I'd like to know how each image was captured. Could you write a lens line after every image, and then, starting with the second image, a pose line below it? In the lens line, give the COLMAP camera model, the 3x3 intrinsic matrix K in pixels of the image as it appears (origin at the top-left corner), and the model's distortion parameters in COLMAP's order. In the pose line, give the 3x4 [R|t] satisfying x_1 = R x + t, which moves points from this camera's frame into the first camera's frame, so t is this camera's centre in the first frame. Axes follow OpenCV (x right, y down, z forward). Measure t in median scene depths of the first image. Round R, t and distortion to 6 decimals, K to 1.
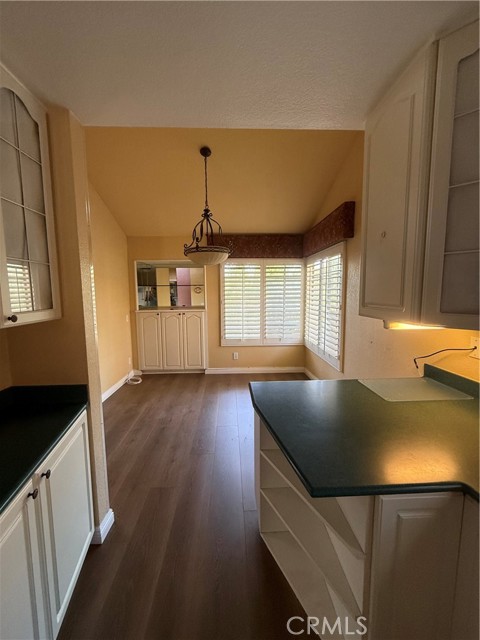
lens RADIAL K [[254.1, 0, 239.0], [0, 254.1, 317.9], [0, 0, 1]] dist [-0.000545, 0.000216]
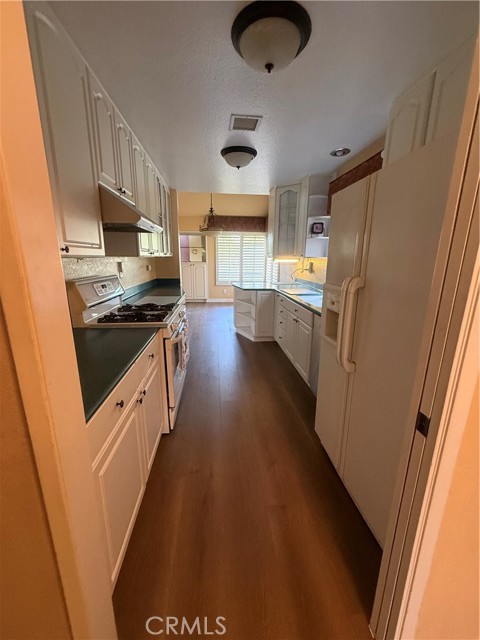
lens RADIAL K [[254.1, 0, 239.0], [0, 254.1, 317.9], [0, 0, 1]] dist [-0.000545, 0.000216]
pose [[0.998257, 0.005357, 0.058769, -0.016304], [-0.013252, 0.990787, 0.134783, 0.098775], [-0.057506, -0.135327, 0.989131, -0.701839]]
